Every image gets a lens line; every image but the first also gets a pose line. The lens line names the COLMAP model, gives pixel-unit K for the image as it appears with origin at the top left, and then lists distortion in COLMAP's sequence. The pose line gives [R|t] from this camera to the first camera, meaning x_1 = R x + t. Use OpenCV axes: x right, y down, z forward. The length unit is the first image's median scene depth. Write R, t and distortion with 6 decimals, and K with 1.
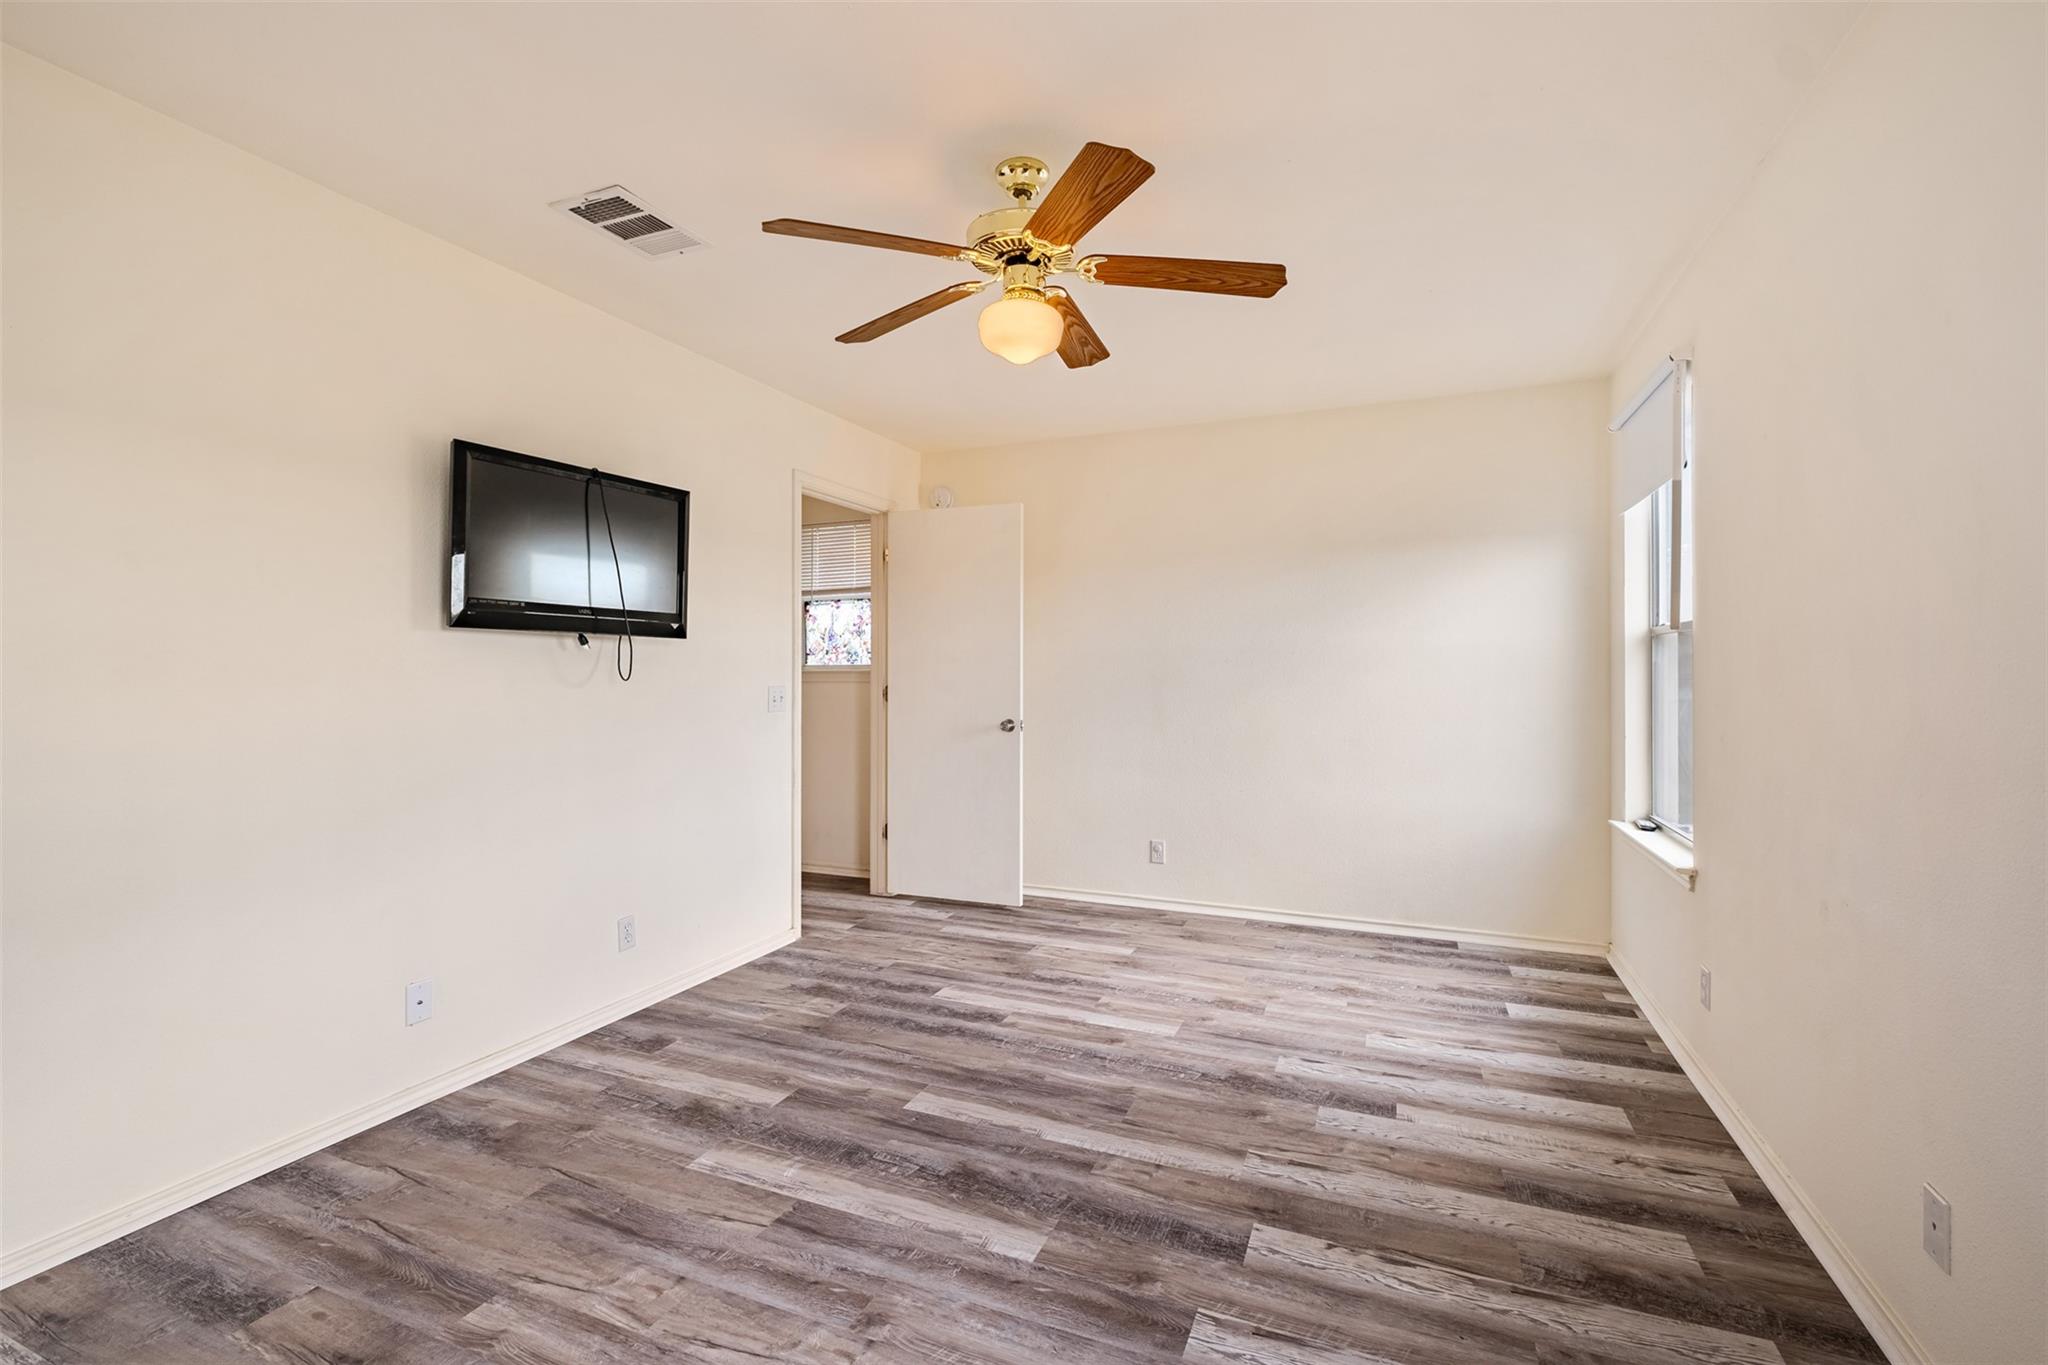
lens RADIAL K [[875.4, 0, 1022.6], [0, 875.4, 671.7], [0, 0, 1]] dist [-0.001378, -0.004468]
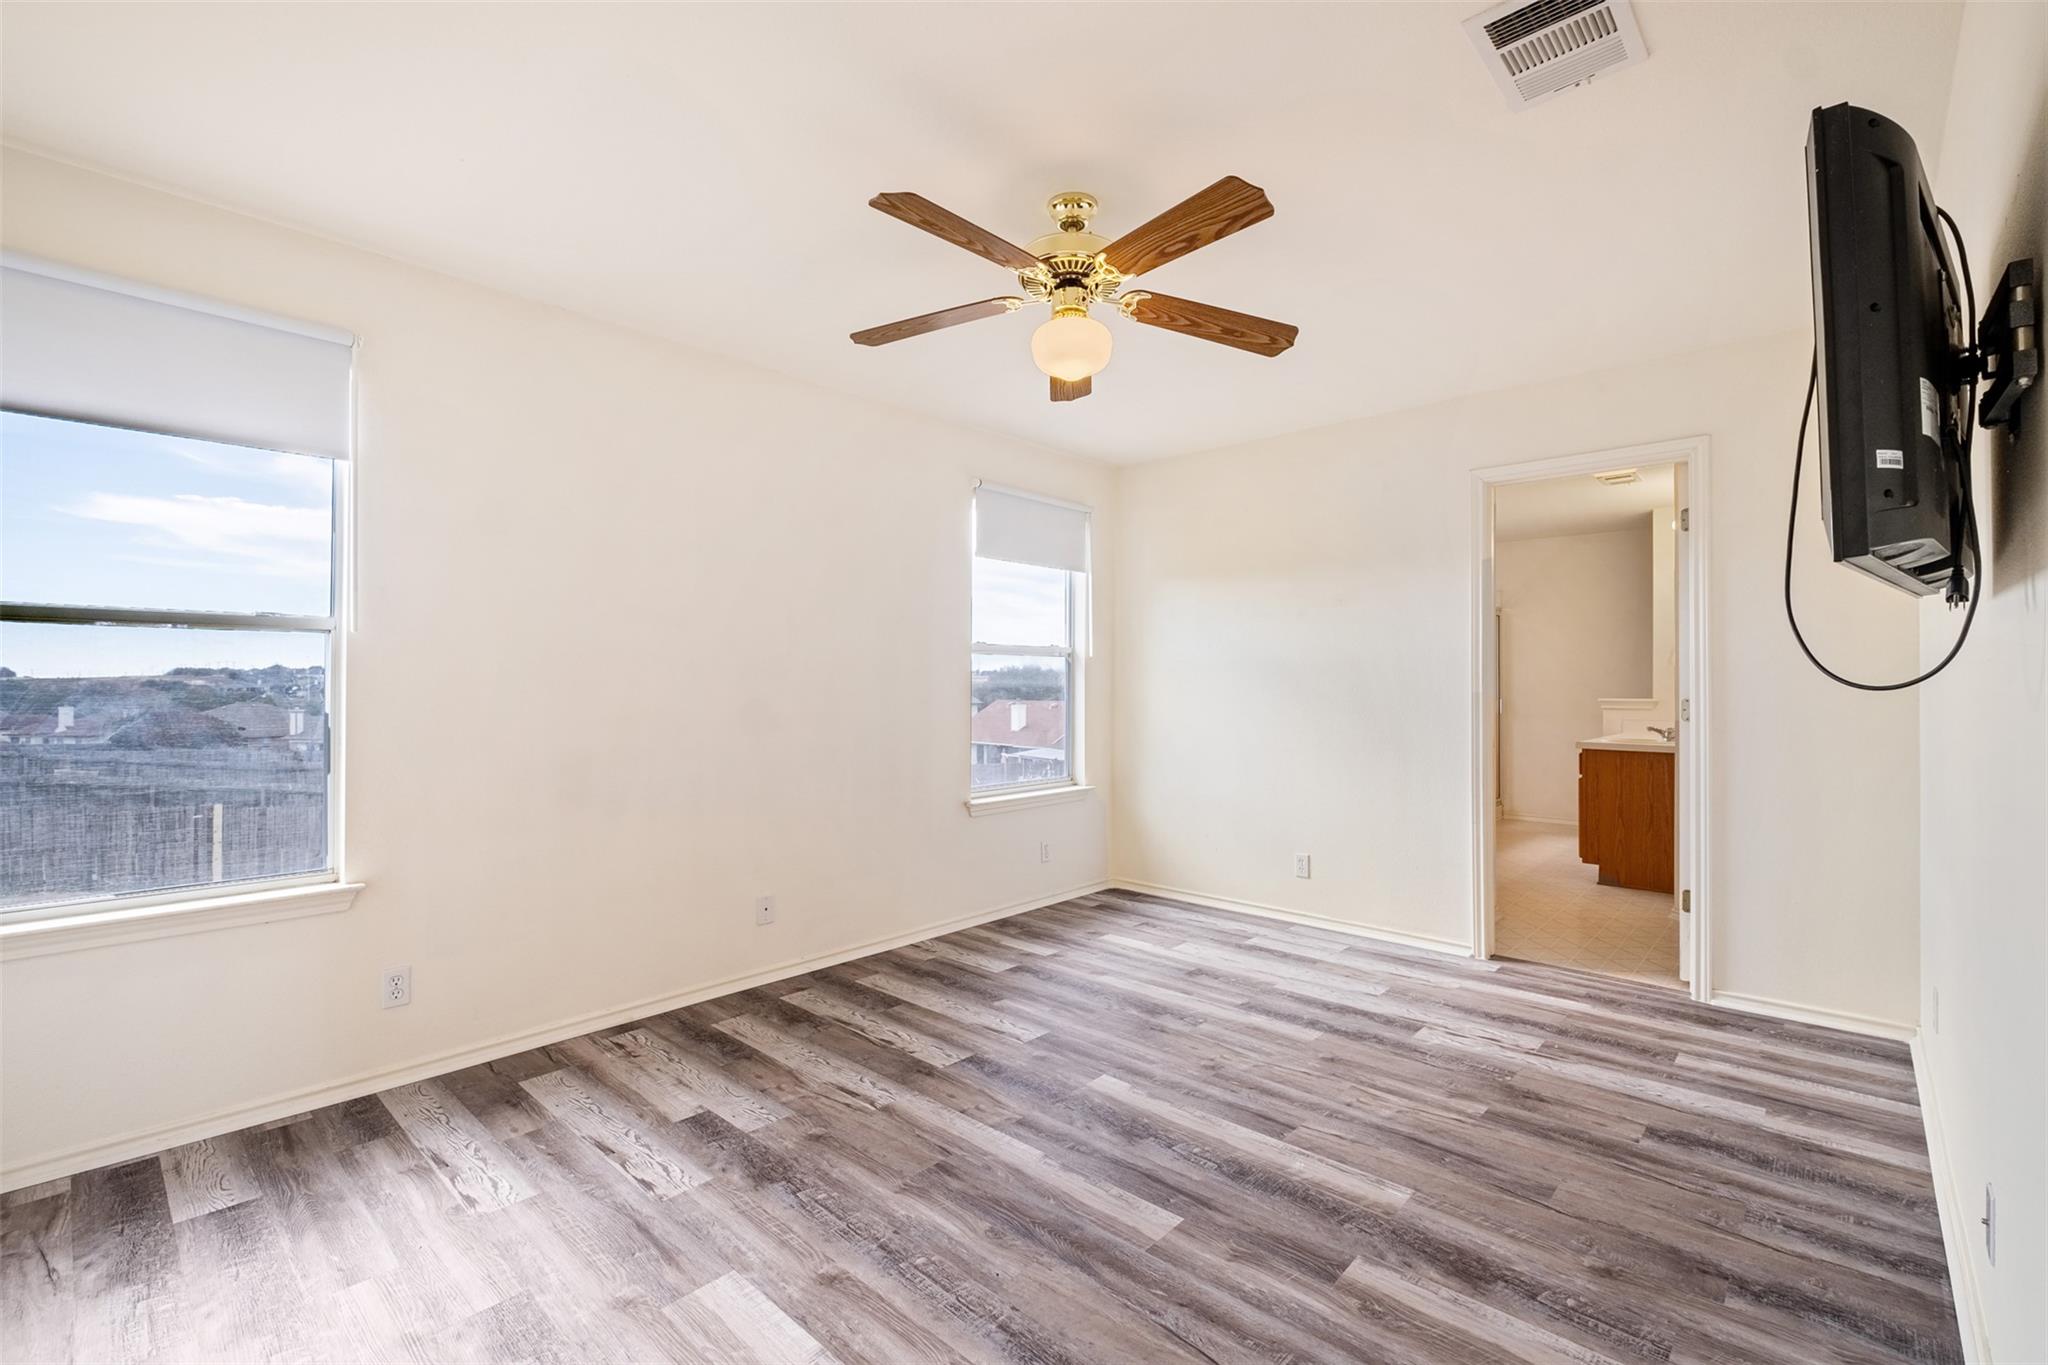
lens RADIAL K [[875.4, 0, 1019.5], [0, 875.4, 675.9], [0, 0, 1]] dist [-0.001378, -0.004468]
pose [[-0.937686, 0.004713, 0.347452, -0.304634], [0.001456, 0.999953, -0.009635, 0.007303], [-0.347481, -0.008529, -0.937648, 1.993729]]
